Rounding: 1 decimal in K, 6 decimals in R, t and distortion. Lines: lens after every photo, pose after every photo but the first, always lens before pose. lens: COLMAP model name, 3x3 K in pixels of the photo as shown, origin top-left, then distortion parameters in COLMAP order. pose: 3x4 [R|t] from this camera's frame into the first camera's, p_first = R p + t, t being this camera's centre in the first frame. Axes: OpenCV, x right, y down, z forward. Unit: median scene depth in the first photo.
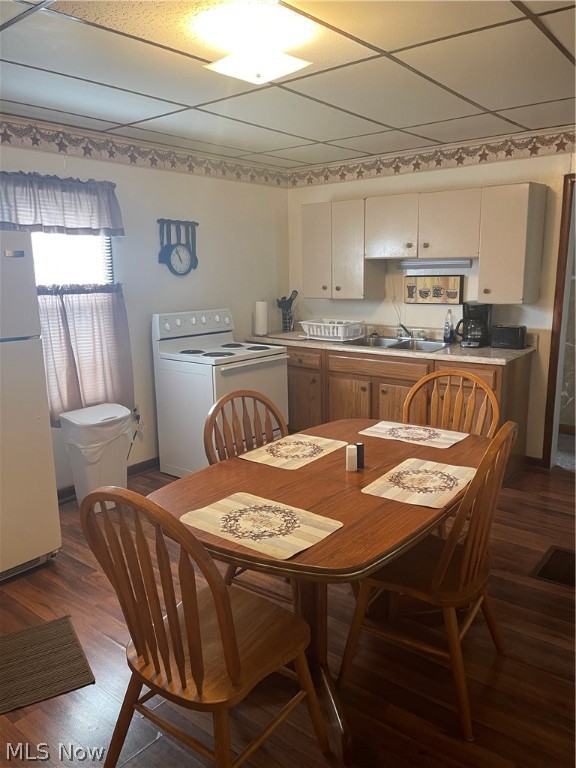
lens RADIAL K [[579.1, 0, 291.0], [0, 579.1, 388.9], [0, 0, 1]] dist [0.048122, -0.099904]
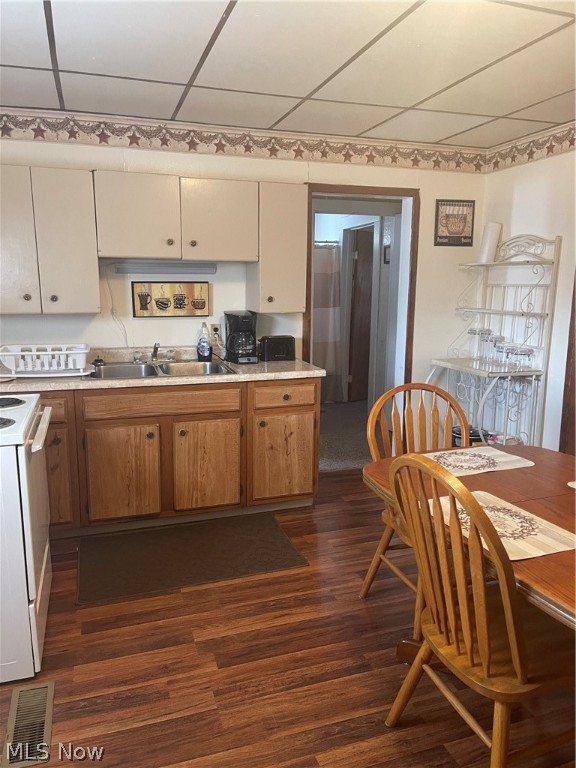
lens RADIAL K [[579.1, 0, 291.0], [0, 579.1, 388.9], [0, 0, 1]] dist [0.048122, -0.099904]
pose [[0.510060, -0.138319, 0.848945, -0.384520], [0.157687, 0.985295, 0.065793, -0.075843], [-0.845561, 0.100309, 0.524371, 0.455201]]
